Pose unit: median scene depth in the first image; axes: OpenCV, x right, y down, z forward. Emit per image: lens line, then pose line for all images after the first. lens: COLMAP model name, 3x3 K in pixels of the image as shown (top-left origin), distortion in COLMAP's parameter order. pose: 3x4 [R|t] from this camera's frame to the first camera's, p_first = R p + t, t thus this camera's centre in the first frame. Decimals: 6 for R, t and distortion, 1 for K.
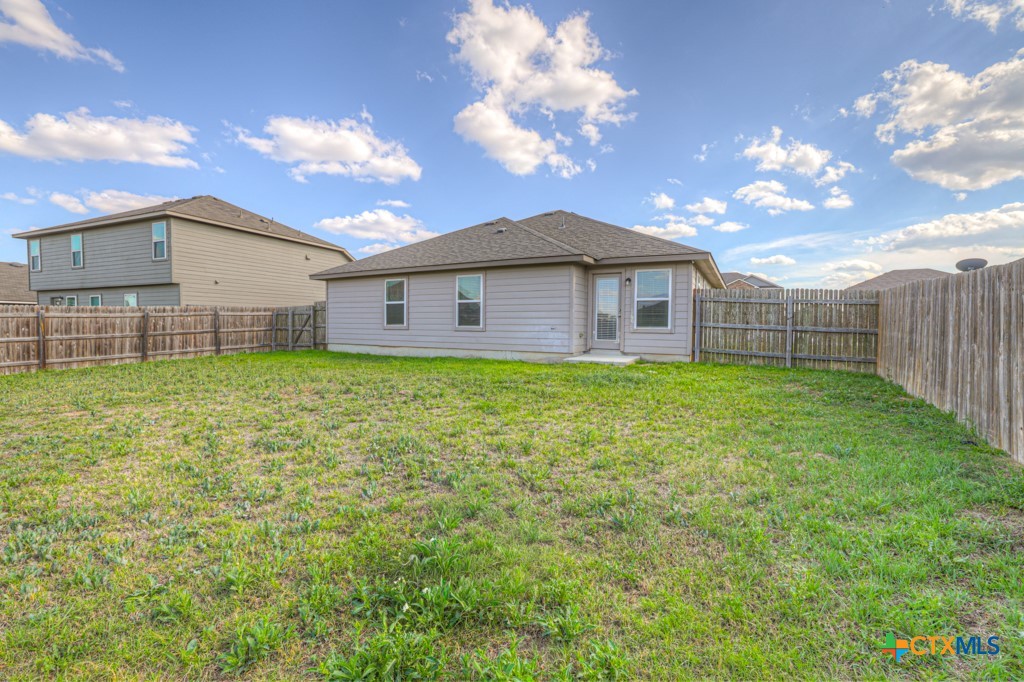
lens RADIAL K [[436.4, 0, 512.0], [0, 436.4, 341.0], [0, 0, 1]] dist [-0.047572, -0.000039]
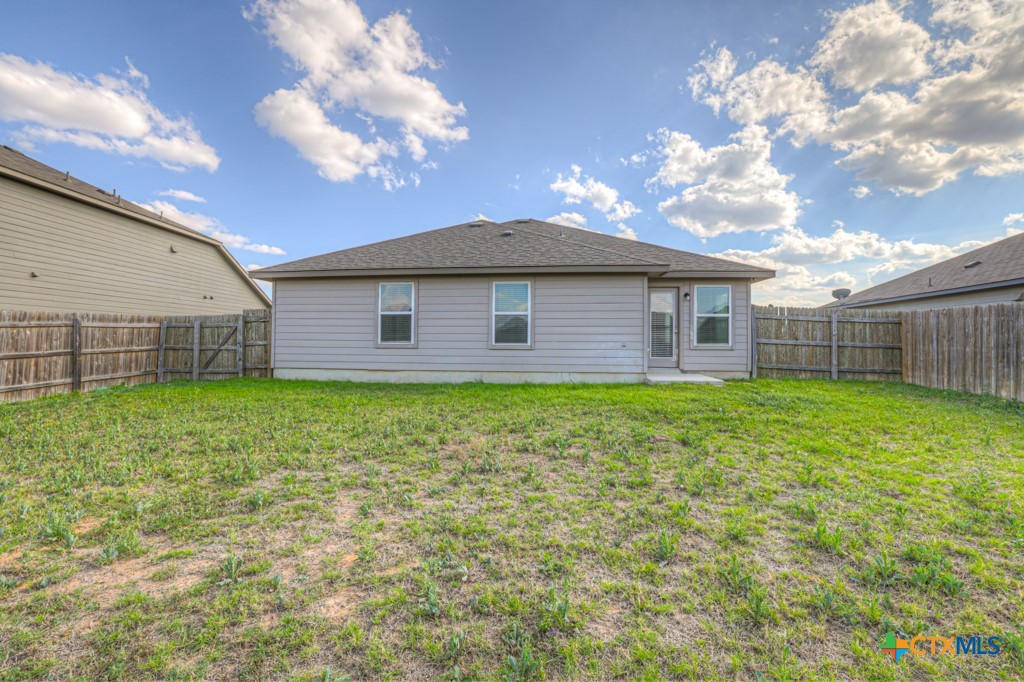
lens RADIAL K [[437.2, 0, 512.0], [0, 437.2, 341.0], [0, 0, 1]] dist [-0.034133, 0.000522]
pose [[0.924426, -0.002791, 0.381352, -0.376385], [0.016159, 0.999362, -0.031857, -0.011322], [-0.381020, 0.035612, 0.923881, 0.214747]]
